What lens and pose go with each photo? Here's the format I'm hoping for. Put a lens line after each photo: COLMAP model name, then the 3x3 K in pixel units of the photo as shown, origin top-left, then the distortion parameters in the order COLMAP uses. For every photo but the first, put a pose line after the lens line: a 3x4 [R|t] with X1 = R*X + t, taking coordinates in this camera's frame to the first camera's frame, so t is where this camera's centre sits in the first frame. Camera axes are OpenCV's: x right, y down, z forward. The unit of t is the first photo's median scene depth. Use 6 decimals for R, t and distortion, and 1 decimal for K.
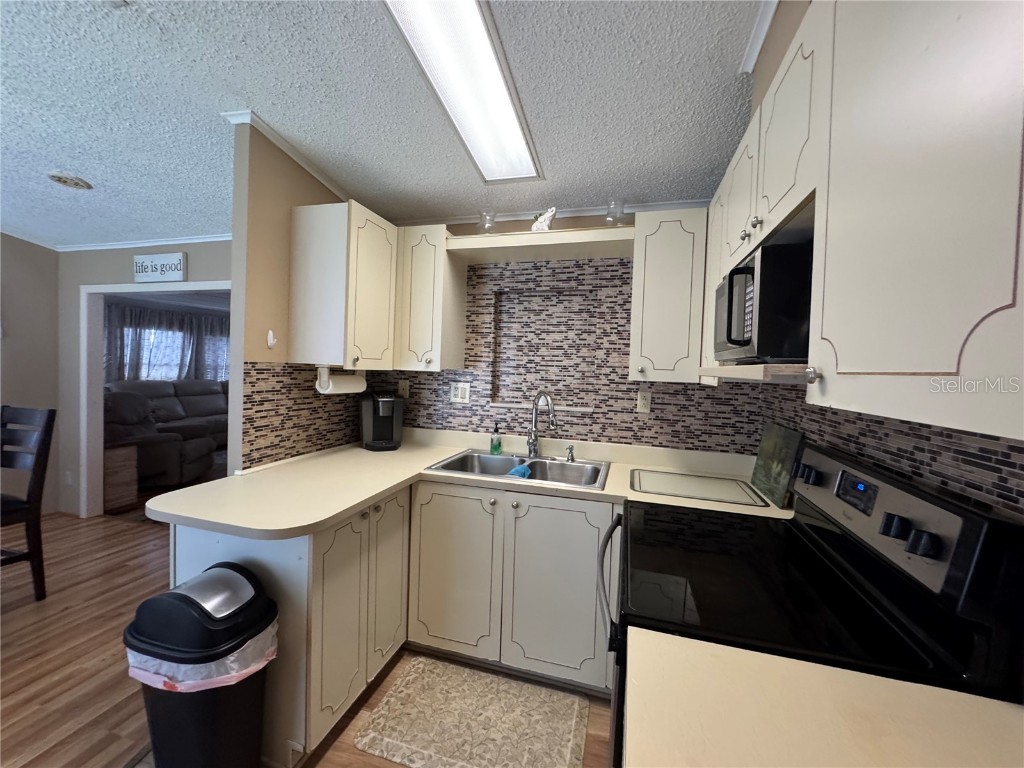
lens RADIAL K [[409.6, 0, 513.3], [0, 409.6, 384.2], [0, 0, 1]] dist [-0.002239, -0.000687]
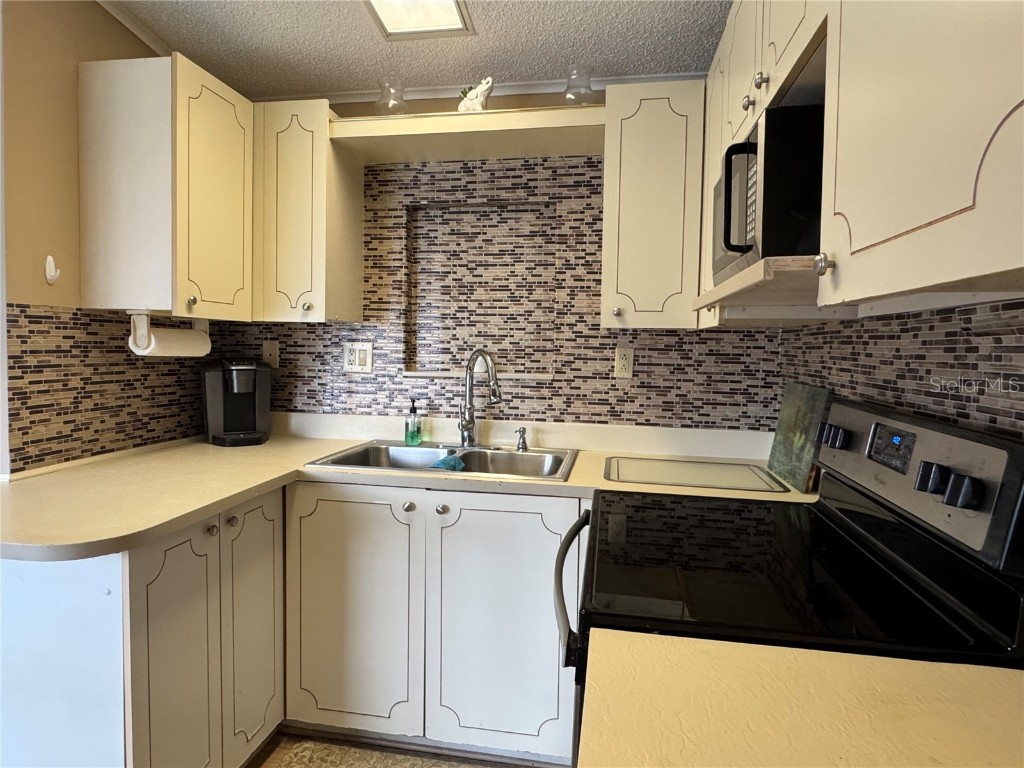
lens RADIAL K [[604.3, 0, 508.0], [0, 604.3, 382.5], [0, 0, 1]] dist [-0.003728, 0.001243]
pose [[0.994421, -0.022254, 0.103108, 0.013470], [0.019866, 0.999511, 0.024135, 0.049026], [-0.103595, -0.021952, 0.994377, -0.012012]]
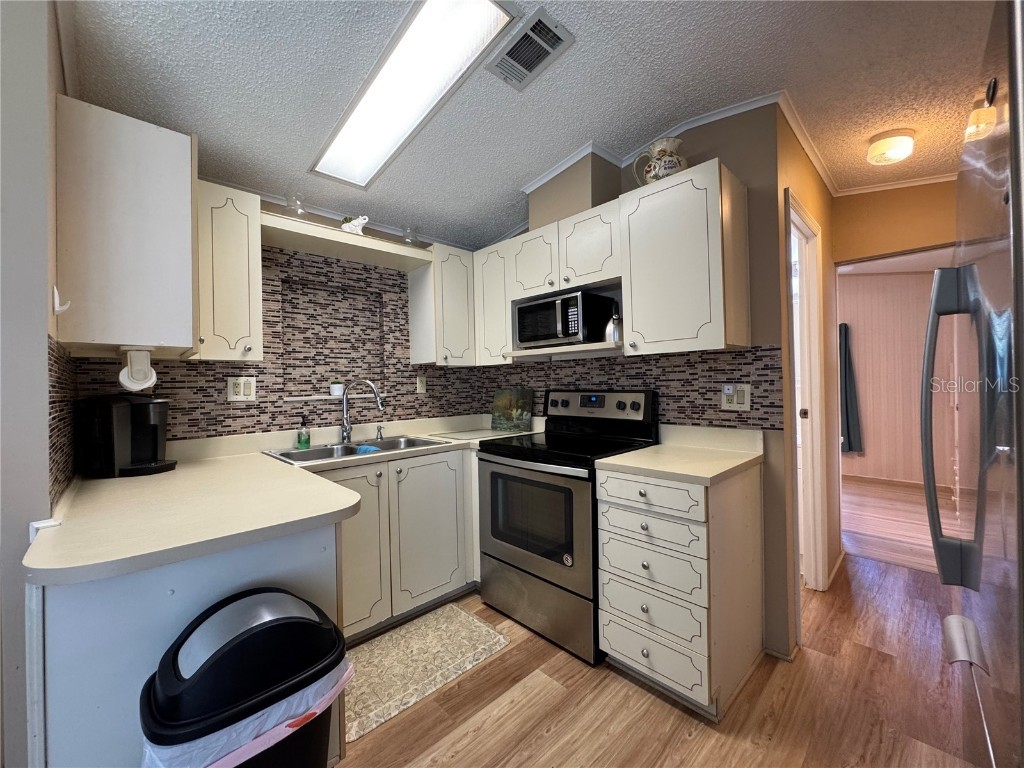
lens RADIAL K [[409.6, 0, 509.5], [0, 409.6, 384.4], [0, 0, 1]] dist [-0.002239, -0.000687]
pose [[0.506642, -0.047583, 0.860842, -0.663351], [0.074657, 0.997147, 0.011178, 0.049046], [-0.858918, 0.058605, 0.508749, 0.099160]]
